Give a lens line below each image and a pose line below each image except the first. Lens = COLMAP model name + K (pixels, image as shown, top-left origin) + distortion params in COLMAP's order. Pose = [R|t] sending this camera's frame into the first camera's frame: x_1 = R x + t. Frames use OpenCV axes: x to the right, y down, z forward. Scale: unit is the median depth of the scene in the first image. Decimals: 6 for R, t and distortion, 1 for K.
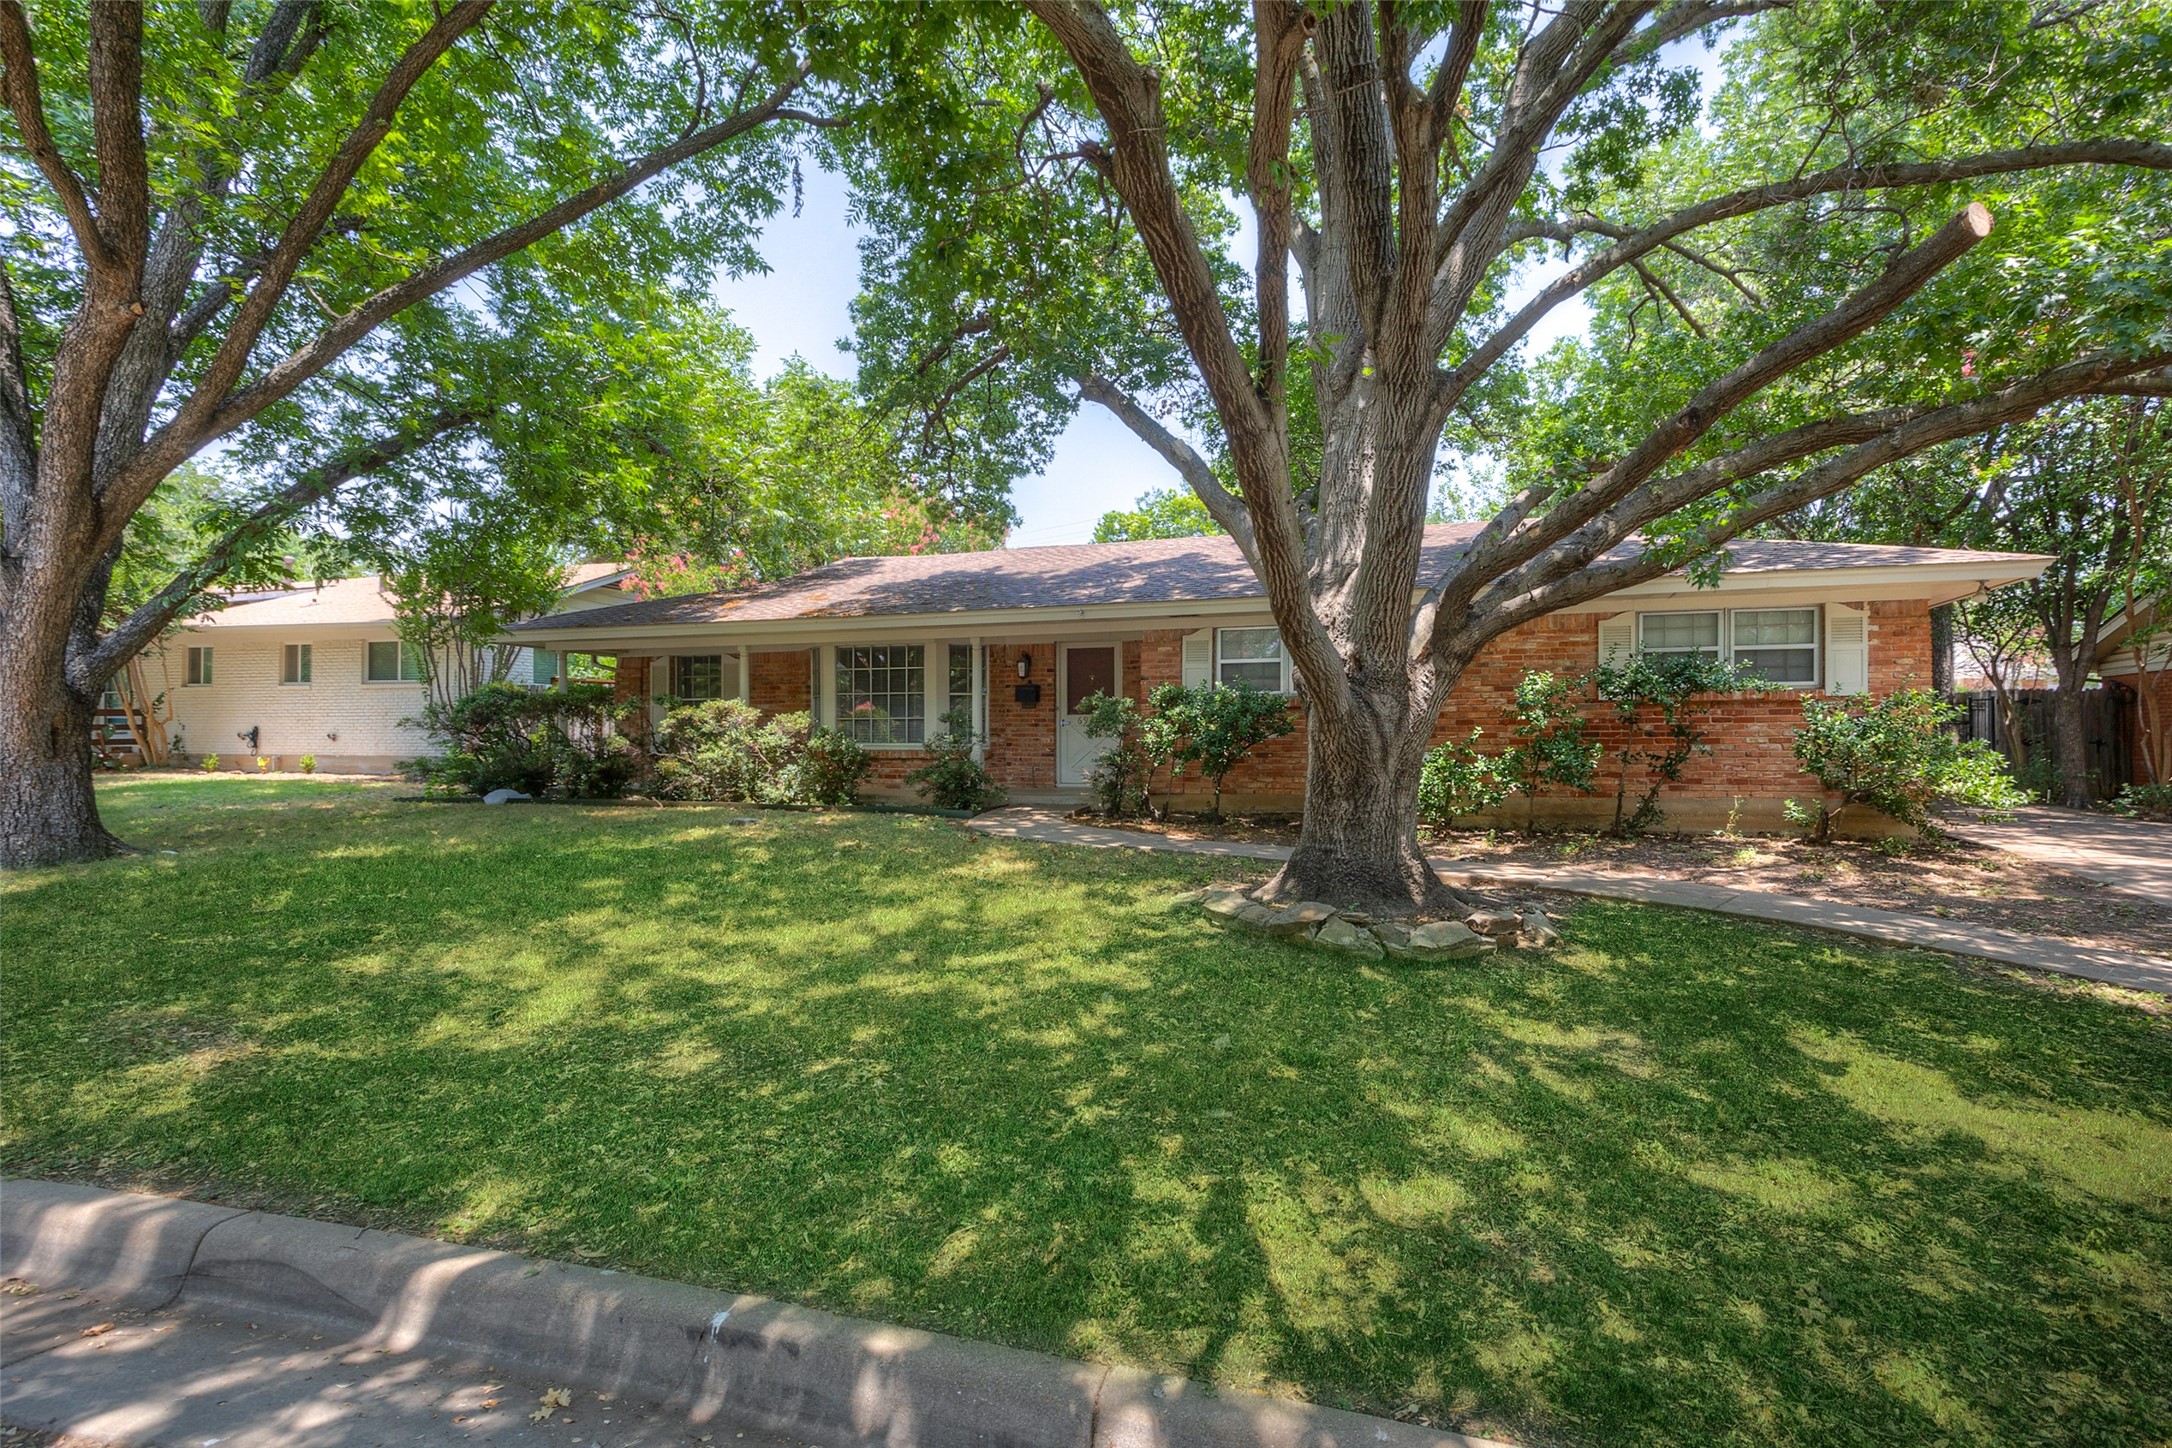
lens RADIAL K [[974.6, 0, 1097.4], [0, 974.6, 648.3], [0, 0, 1]] dist [0.000009, 0.000427]
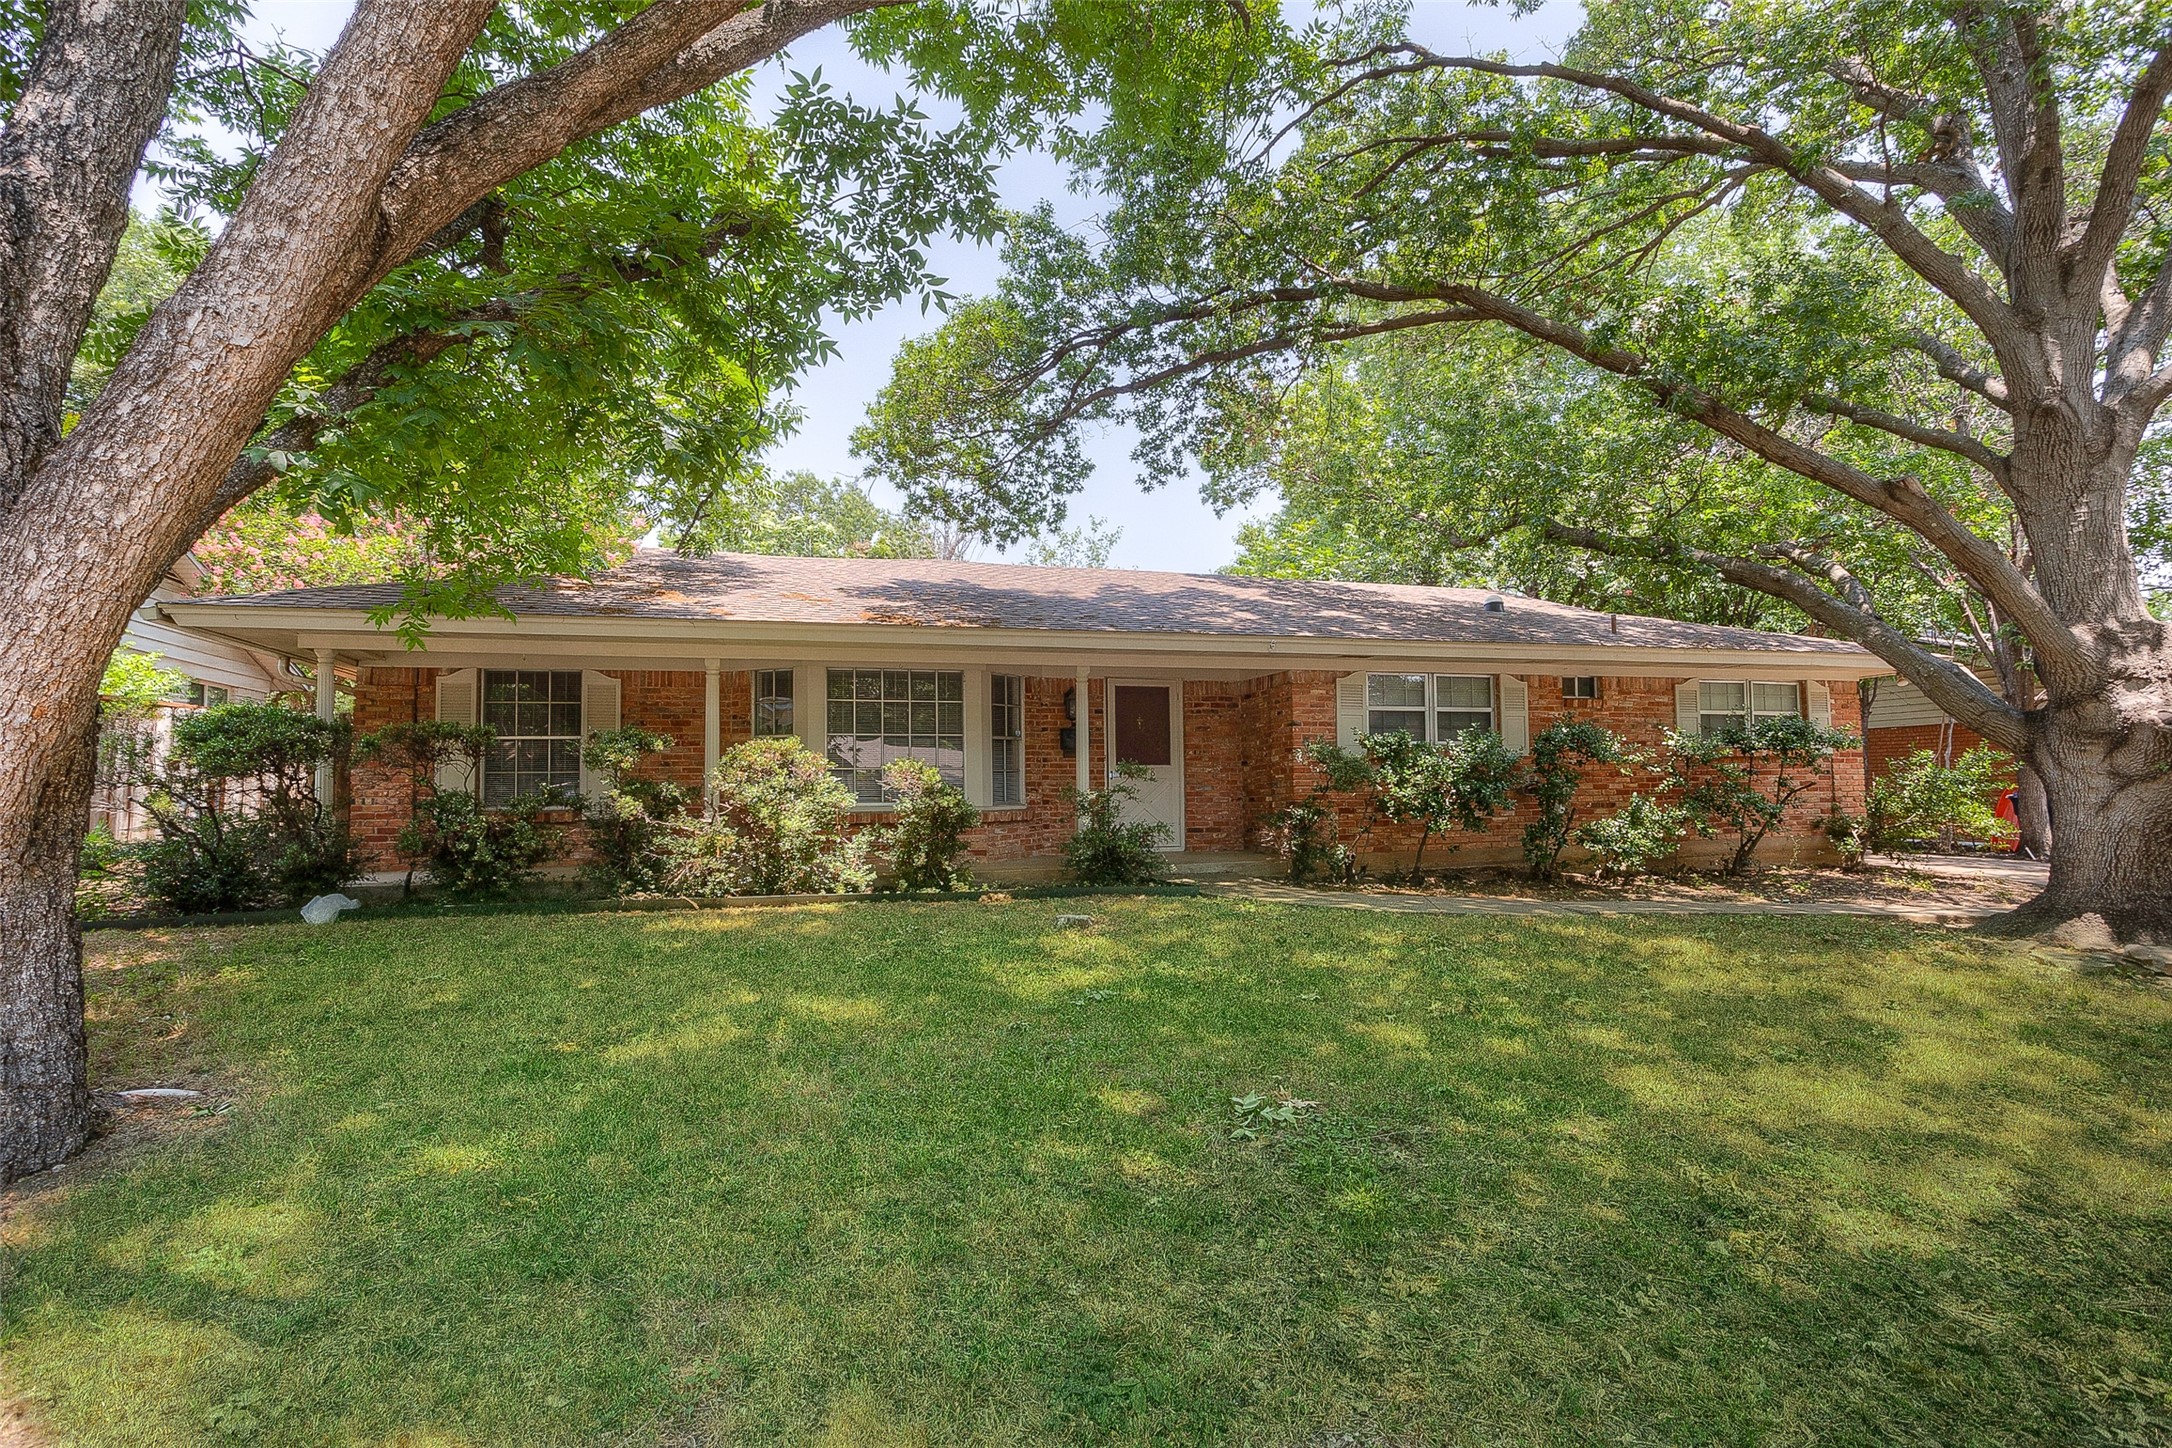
lens RADIAL K [[974.6, 0, 1097.4], [0, 974.6, 648.3], [0, 0, 1]] dist [0.000009, 0.000427]
pose [[0.841186, 0.069647, 0.536243, -0.515847], [-0.040854, 0.997022, -0.065406, 0.024570], [-0.539201, 0.033111, 0.841526, 0.302042]]
